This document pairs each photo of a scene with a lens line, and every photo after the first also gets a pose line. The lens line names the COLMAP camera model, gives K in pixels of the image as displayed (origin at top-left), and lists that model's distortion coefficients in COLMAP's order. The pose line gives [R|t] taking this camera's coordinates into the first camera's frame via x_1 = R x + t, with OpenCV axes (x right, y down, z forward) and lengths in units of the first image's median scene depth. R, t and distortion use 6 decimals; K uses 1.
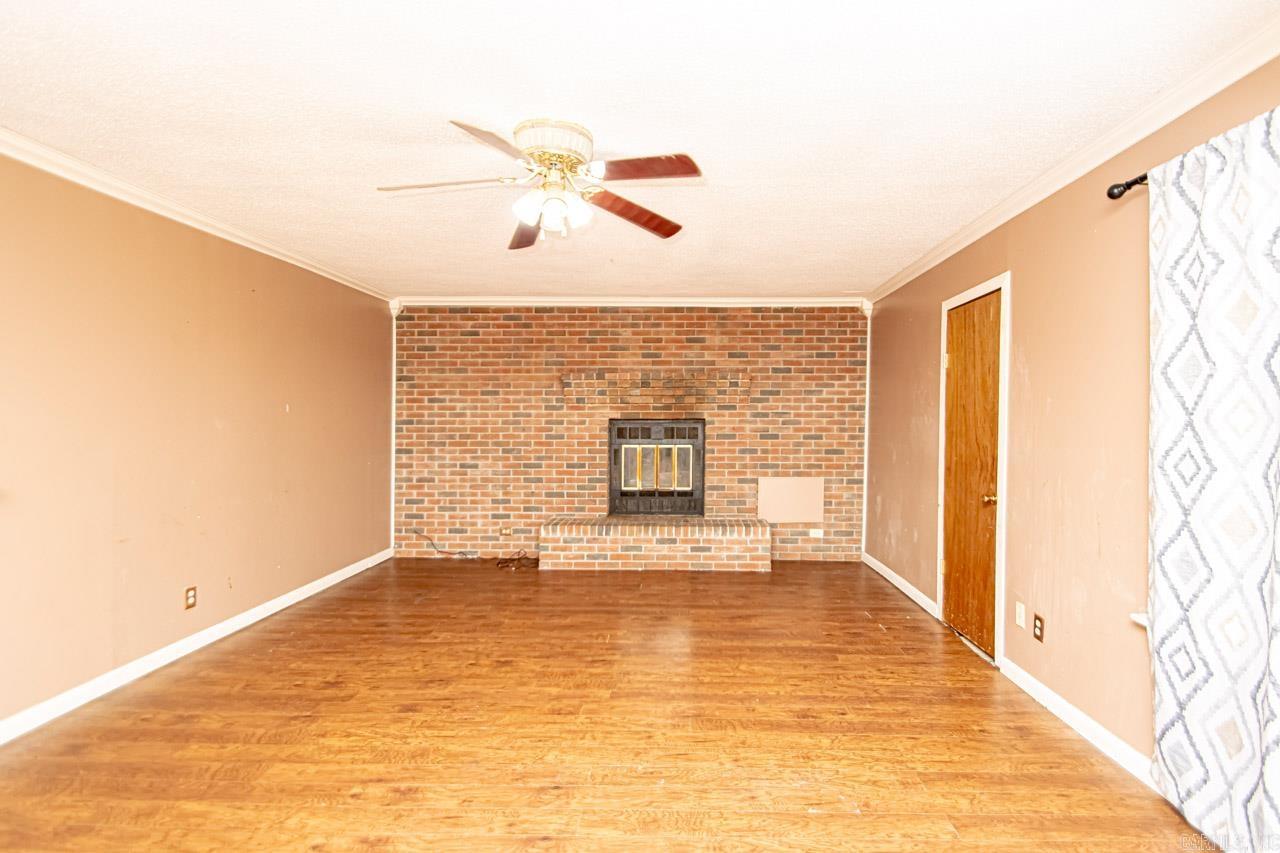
lens RADIAL K [[643.1, 0, 482.5], [0, 643.1, 423.7], [0, 0, 1]] dist [0.007122, -0.009778]
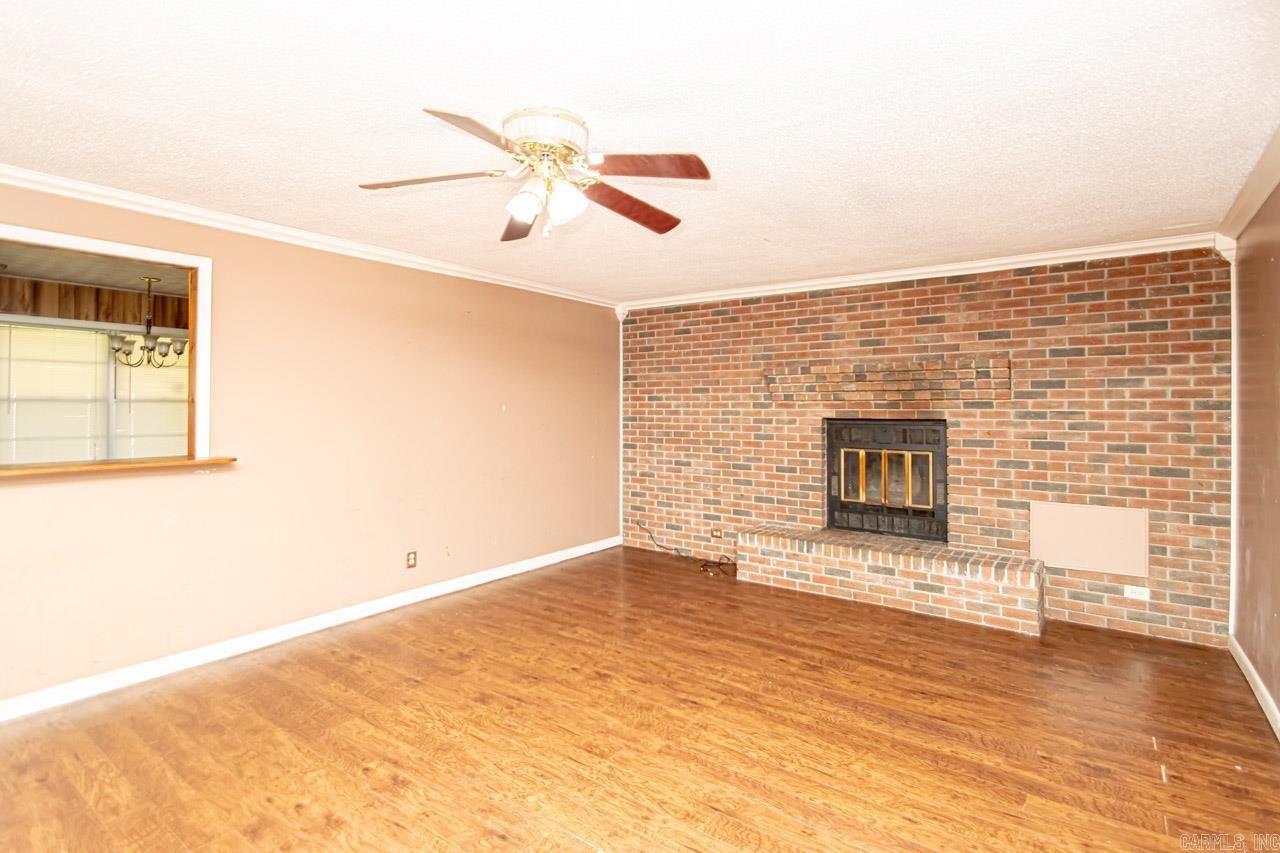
lens RADIAL K [[550.6, 0, 504.3], [0, 550.6, 402.4], [0, 0, 1]] dist [0.012644, -0.005309]
pose [[0.851106, -0.010913, -0.524881, 0.257284], [-0.000103, 0.999780, -0.020954, -0.015052], [0.524994, 0.017888, 0.850918, 0.157176]]
